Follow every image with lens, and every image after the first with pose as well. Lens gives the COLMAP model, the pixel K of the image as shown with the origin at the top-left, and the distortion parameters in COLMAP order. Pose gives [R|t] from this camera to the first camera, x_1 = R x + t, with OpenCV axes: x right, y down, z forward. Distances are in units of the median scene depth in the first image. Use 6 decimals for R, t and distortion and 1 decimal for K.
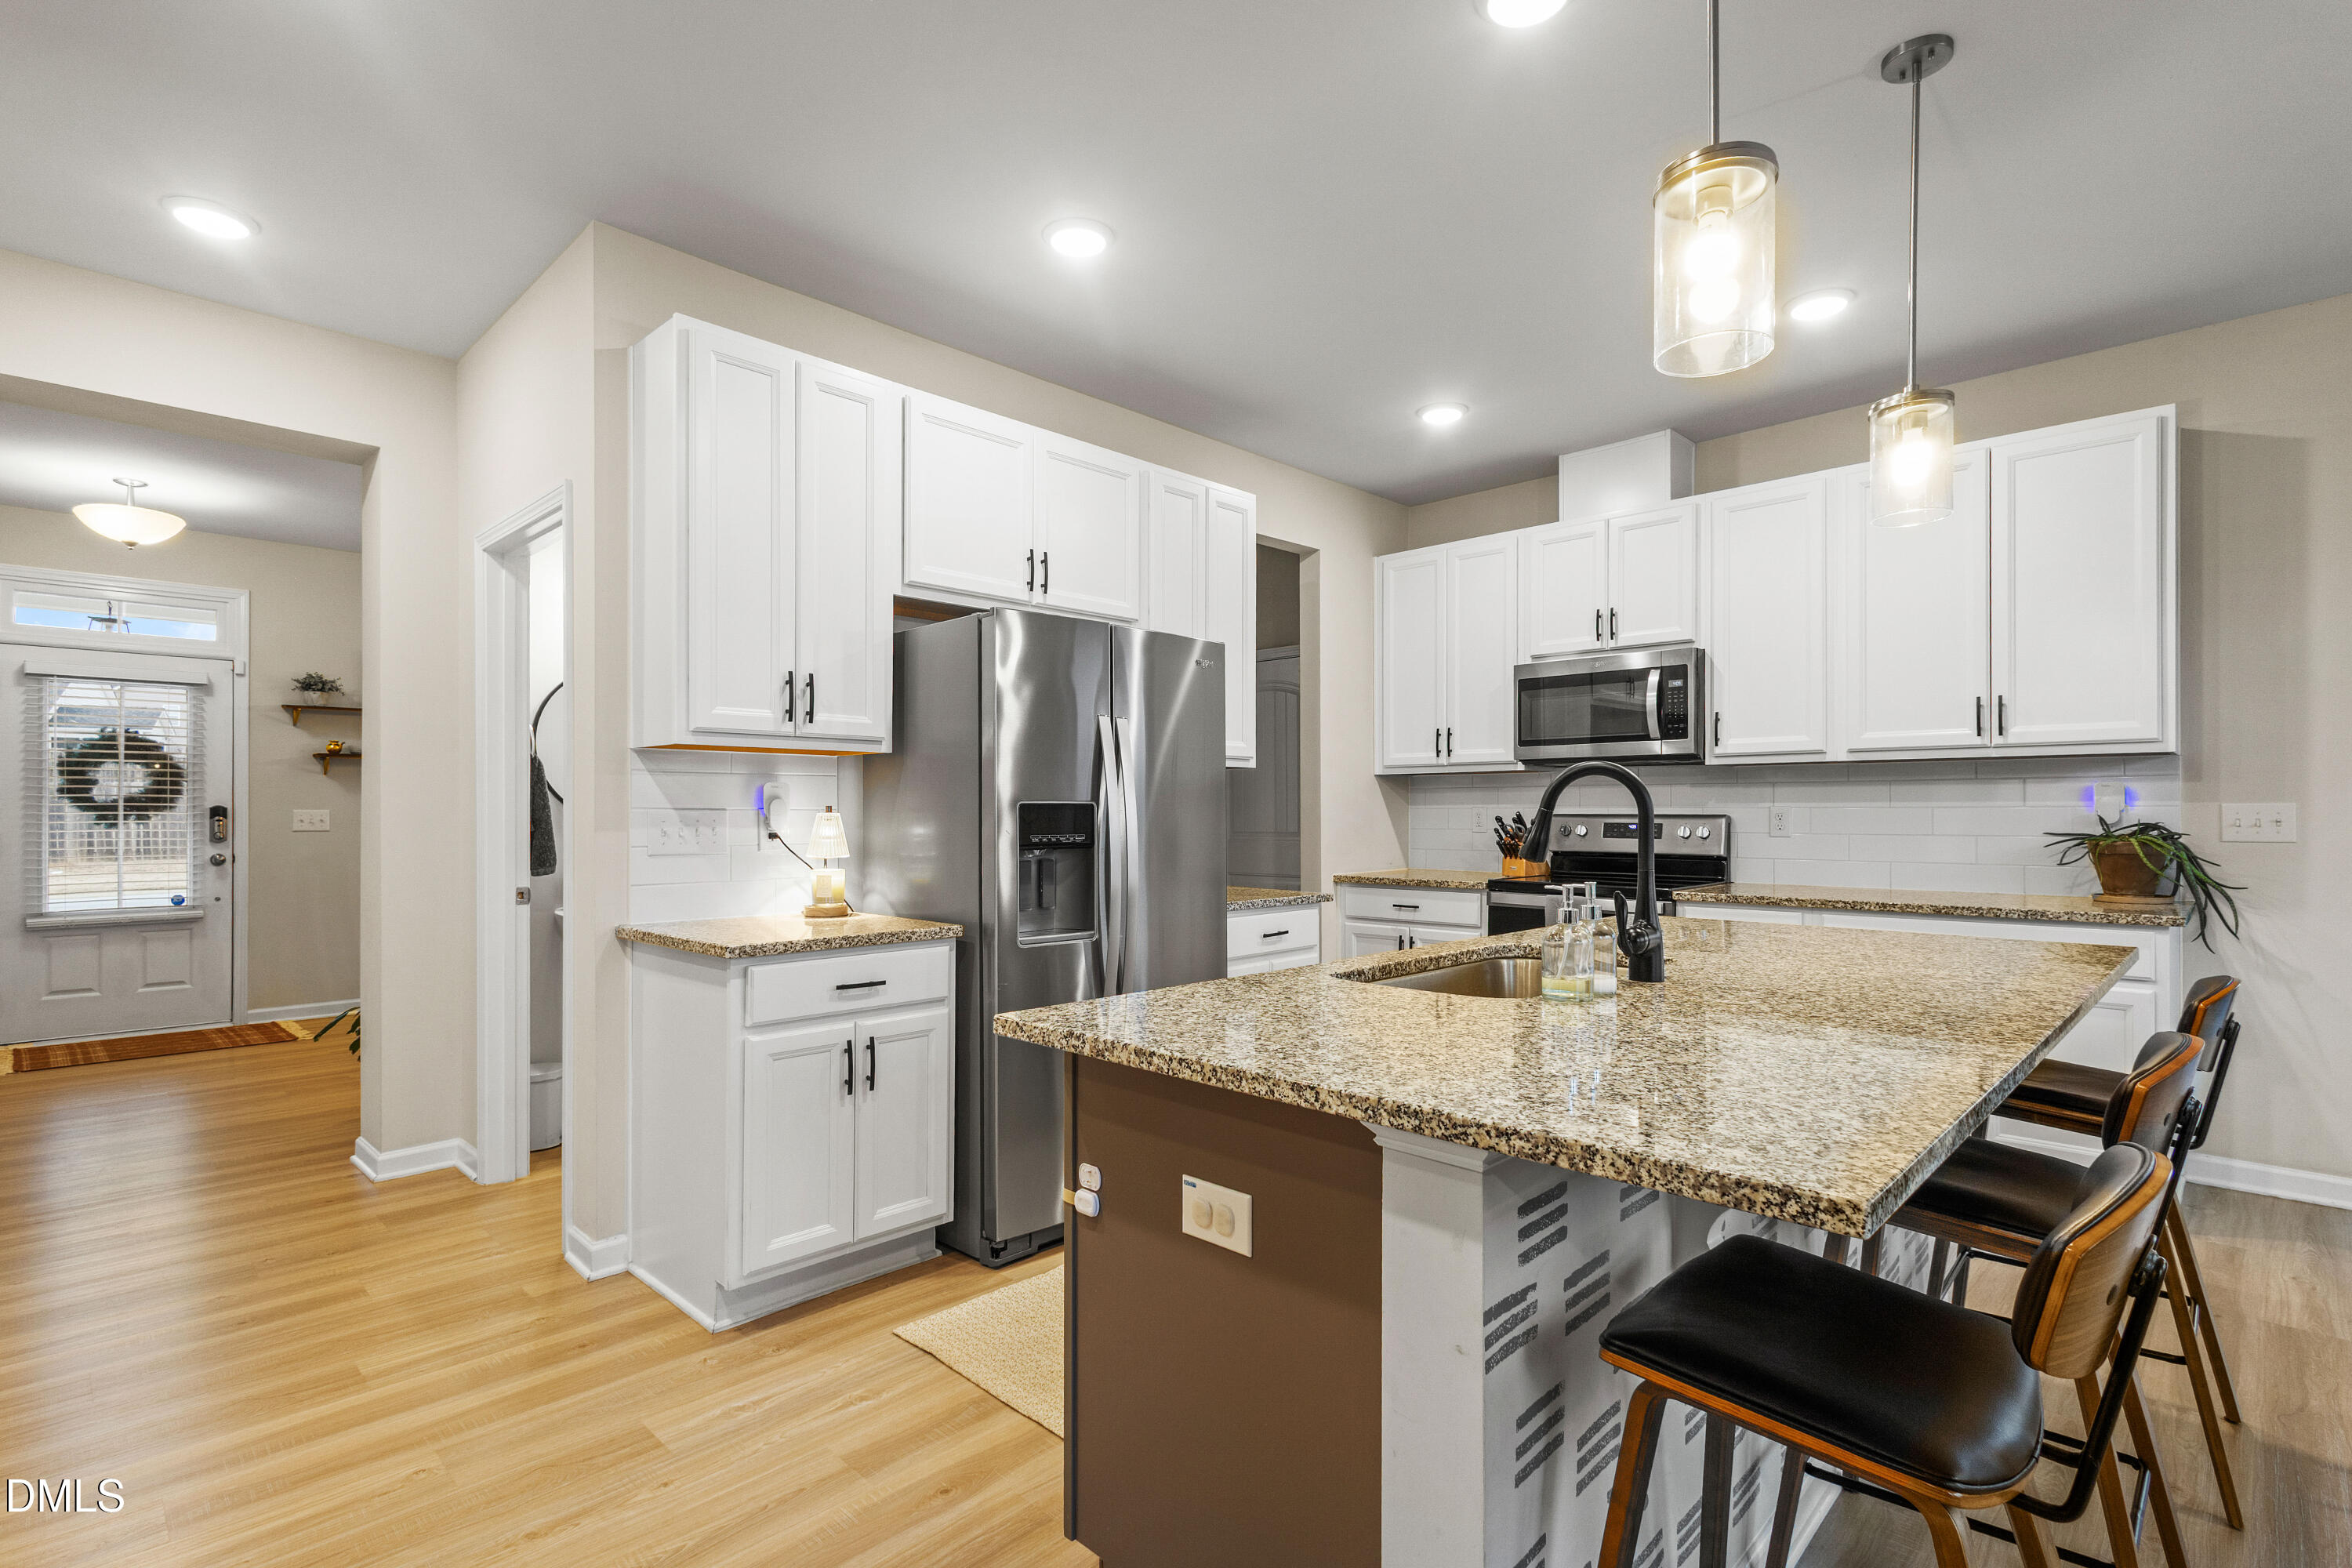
lens RADIAL K [[1094.8, 0, 1176.0], [0, 1094.8, 784.0], [0, 0, 1]] dist [0.017785, -0.000185]
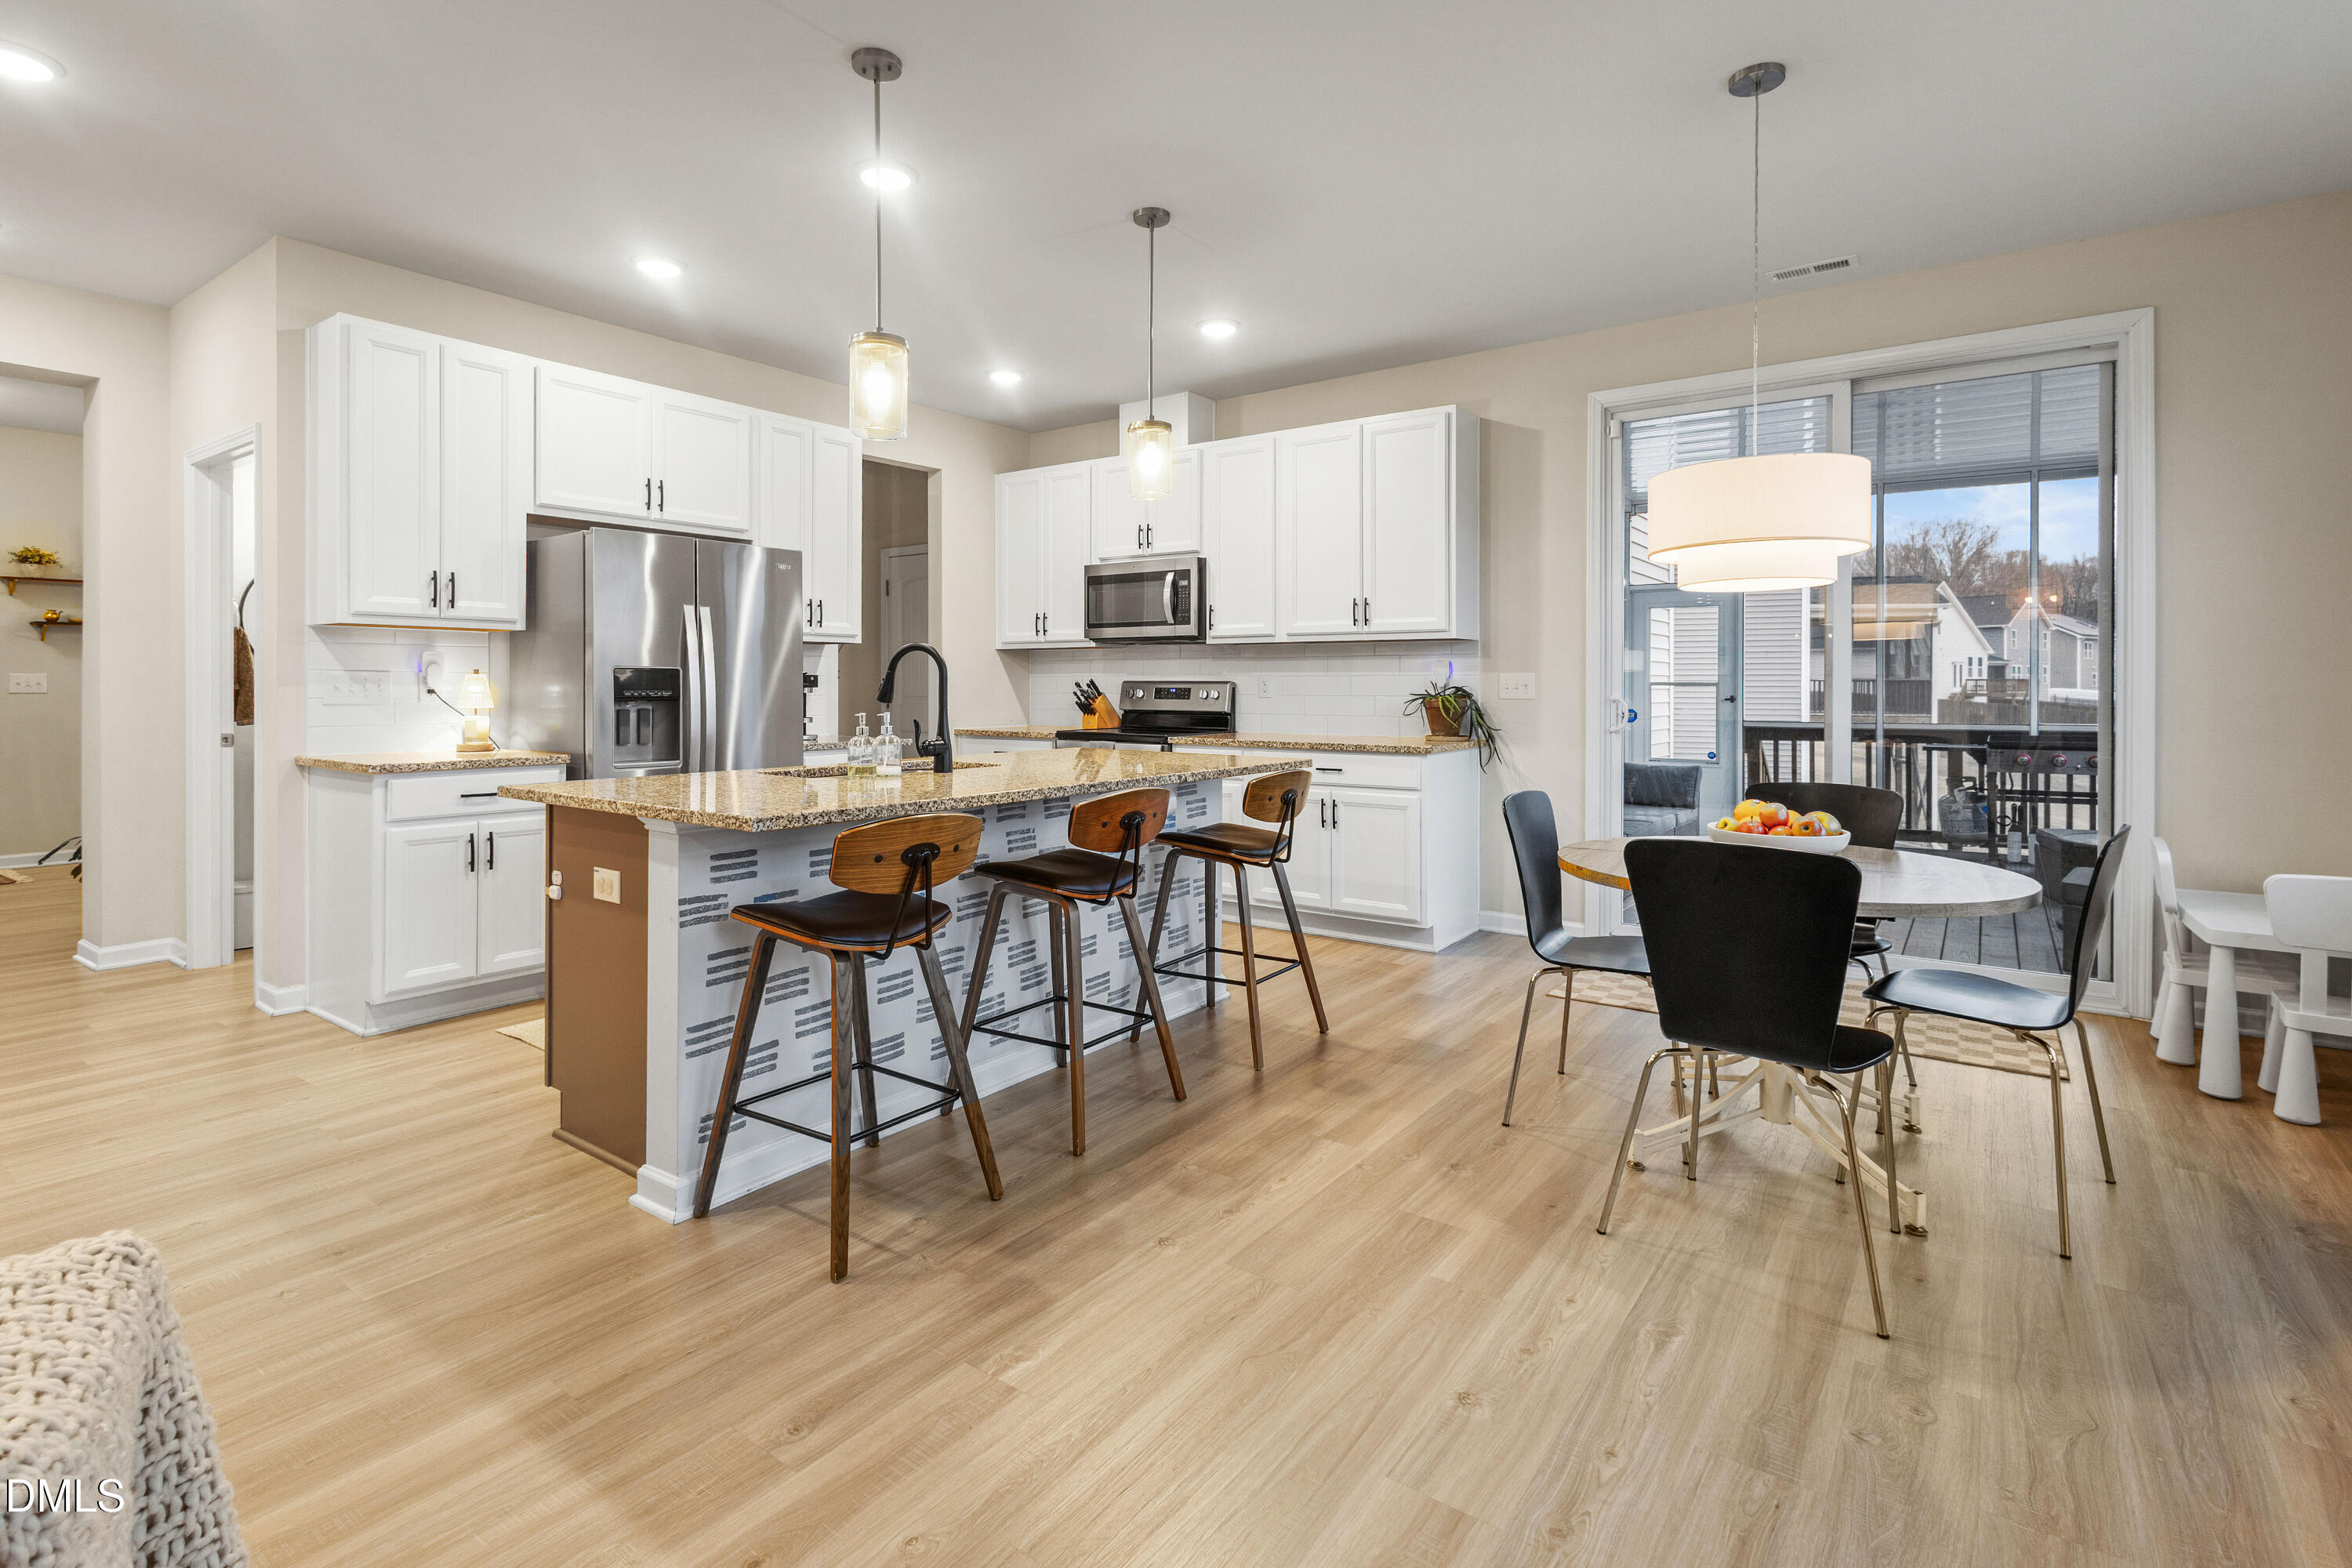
lens RADIAL K [[1117.1, 0, 1170.0], [0, 1117.1, 668.3], [0, 0, 1]] dist [0.012623, -0.000545]
pose [[0.990990, 0.006343, 0.133785, 0.304958], [-0.007526, 0.999937, 0.008340, 0.000974], [-0.133723, -0.009272, 0.990975, -0.422439]]
